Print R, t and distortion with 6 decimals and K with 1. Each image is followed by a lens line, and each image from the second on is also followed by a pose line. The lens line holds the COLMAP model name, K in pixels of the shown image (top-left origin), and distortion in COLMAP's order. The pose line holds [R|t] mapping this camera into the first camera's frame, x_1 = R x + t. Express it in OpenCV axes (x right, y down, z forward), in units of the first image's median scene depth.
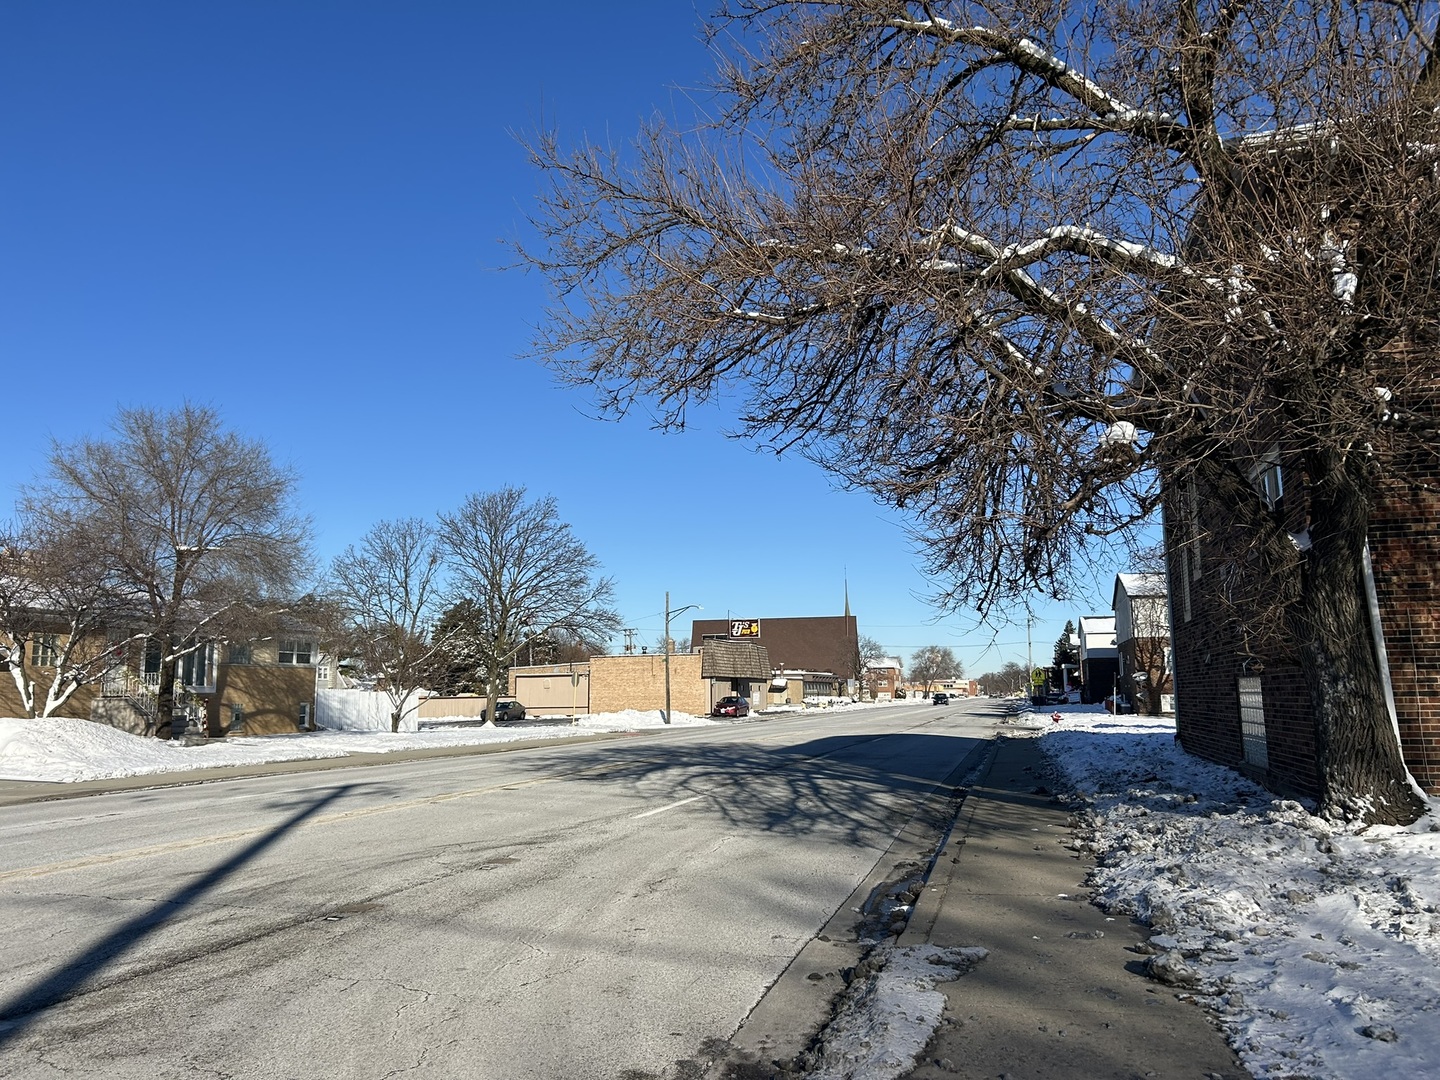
lens RADIAL K [[1083.6, 0, 720.6], [0, 1083.6, 538.7], [0, 0, 1]] dist [0.043266, -0.046874]
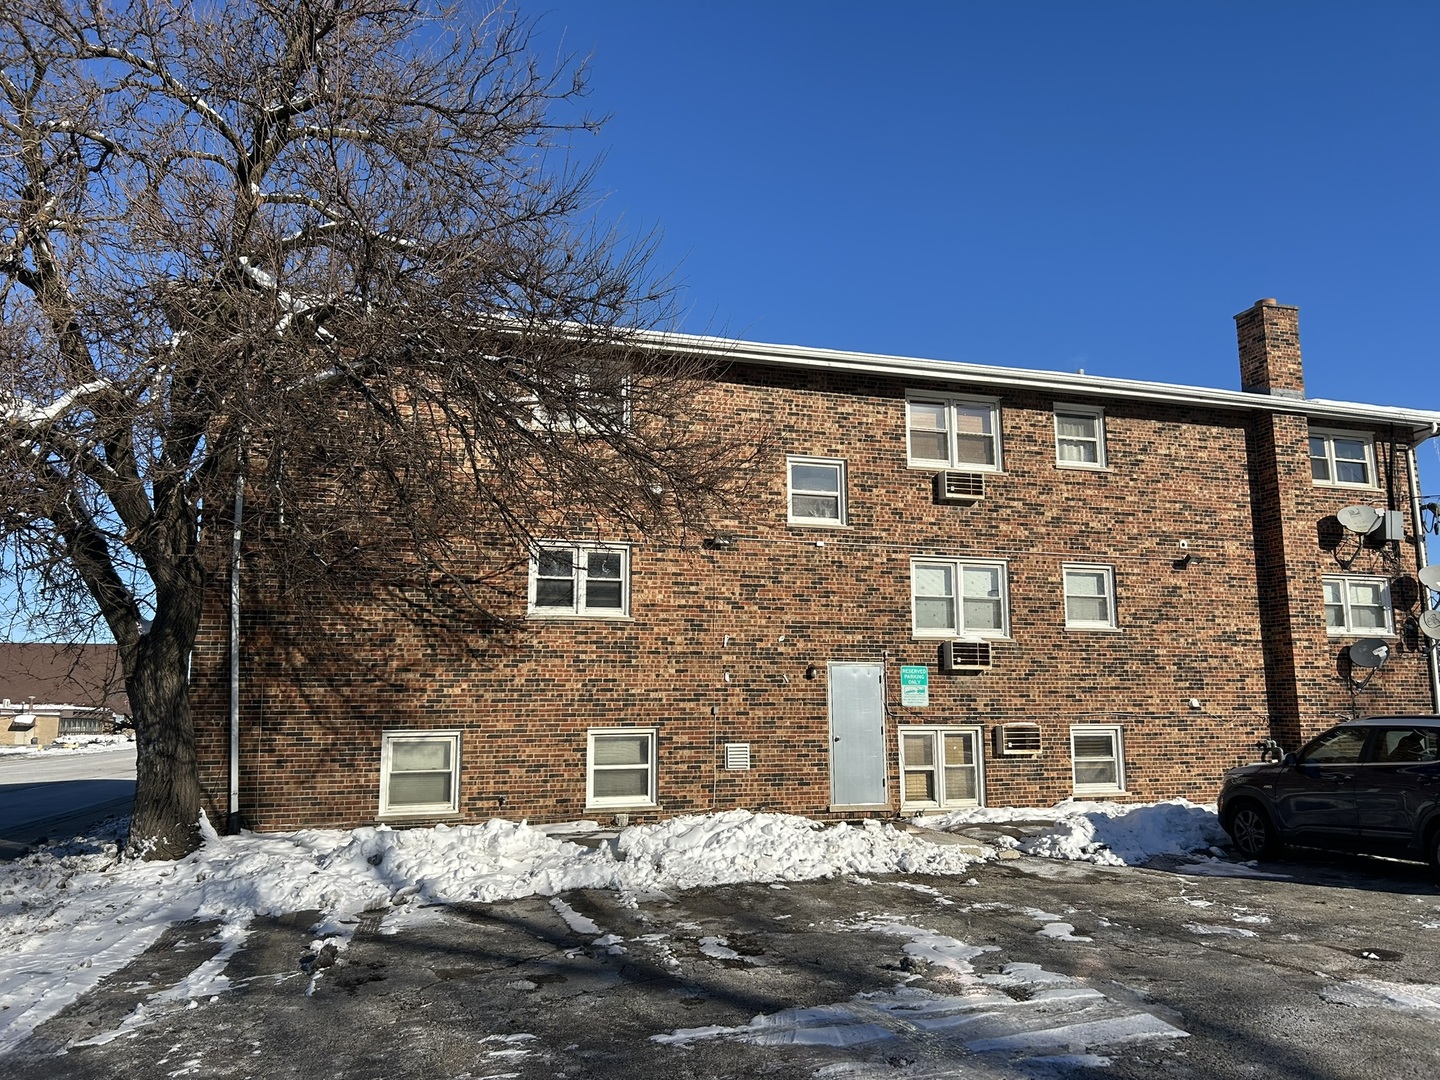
lens RADIAL K [[1083.6, 0, 720.0], [0, 1083.6, 543.6], [0, 0, 1]] dist [0.043266, -0.046874]
pose [[0.830596, 0.093573, 0.548957, 0.362125], [-0.078666, 0.995612, -0.050684, -0.073384], [-0.551291, -0.001086, 0.834312, -0.338167]]
